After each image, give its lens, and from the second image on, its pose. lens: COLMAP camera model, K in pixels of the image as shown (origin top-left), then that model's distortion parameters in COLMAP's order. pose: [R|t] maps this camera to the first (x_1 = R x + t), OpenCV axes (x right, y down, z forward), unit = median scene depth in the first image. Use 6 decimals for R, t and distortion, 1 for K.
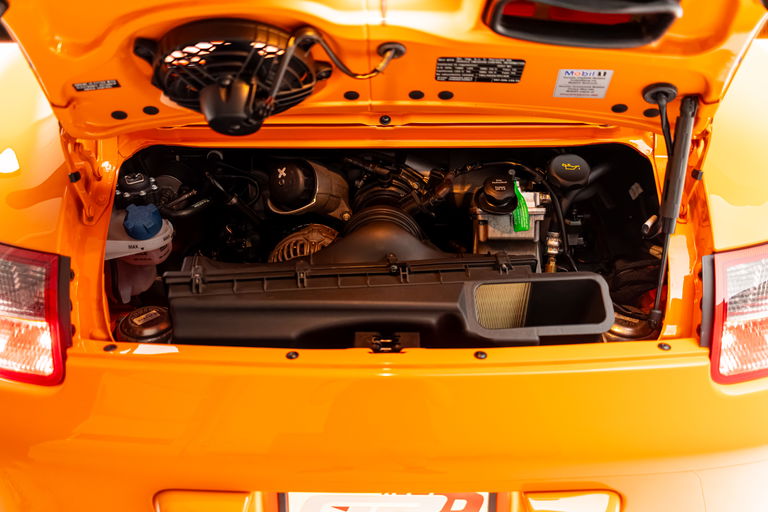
lens RADIAL K [[751.2, 0, 384.9], [0, 751.2, 242.6], [0, 0, 1]] dist [0.011721, 0.007273]
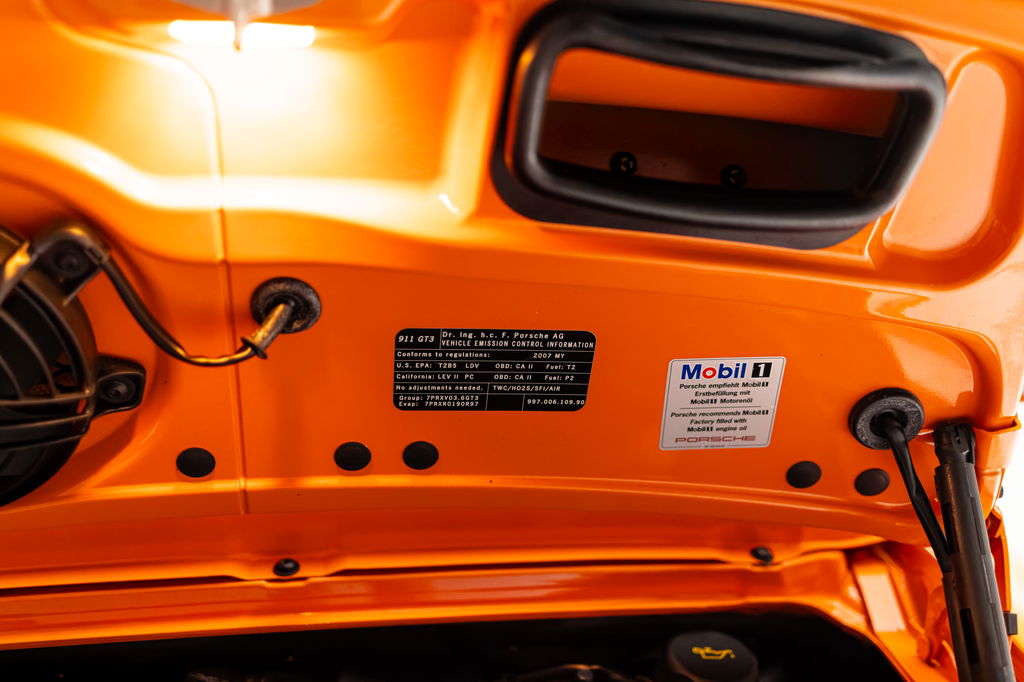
lens RADIAL K [[1001.5, 0, 513.2], [0, 1001.5, 323.1], [0, 0, 1]] dist [0.011721, 0.007273]
pose [[0.986460, 0.004962, 0.163925, 0.040523], [0.093385, 0.804675, -0.586325, 0.091949], [-0.134816, 0.593694, 0.793317, 0.512702]]
